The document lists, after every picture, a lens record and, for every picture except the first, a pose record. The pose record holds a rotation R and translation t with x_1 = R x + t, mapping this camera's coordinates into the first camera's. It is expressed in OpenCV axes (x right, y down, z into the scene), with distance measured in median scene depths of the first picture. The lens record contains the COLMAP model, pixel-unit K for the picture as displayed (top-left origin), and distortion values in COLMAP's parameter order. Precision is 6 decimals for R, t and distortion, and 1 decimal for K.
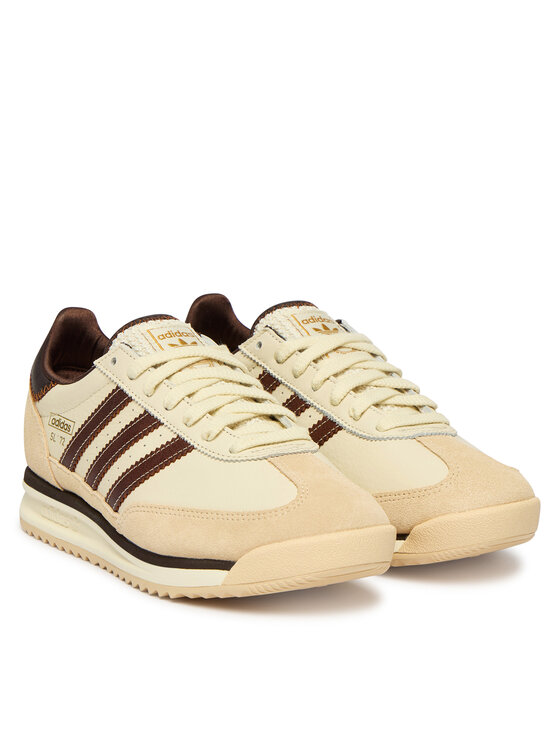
lens RADIAL K [[2197.7, 0, 280.0], [0, 2197.7, 373.0], [0, 0, 1]] dist [-0.809457, 0.078440]
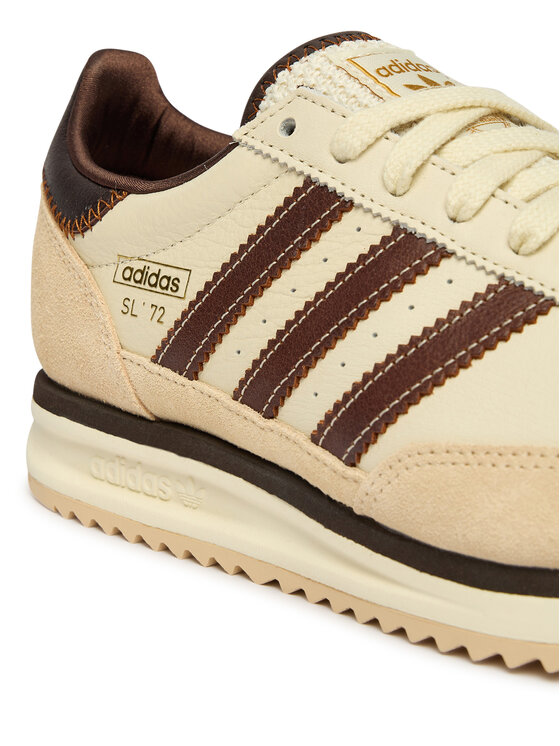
lens RADIAL K [[1383.9, 0, 280.0], [0, 1383.9, 373.0], [0, 0, 1]] dist [-0.085395, -0.173525]
pose [[0.962210, -0.069260, 0.263354, -0.155532], [0.052882, 0.996229, 0.068785, 0.025436], [-0.267125, -0.052259, 0.962244, 0.727771]]
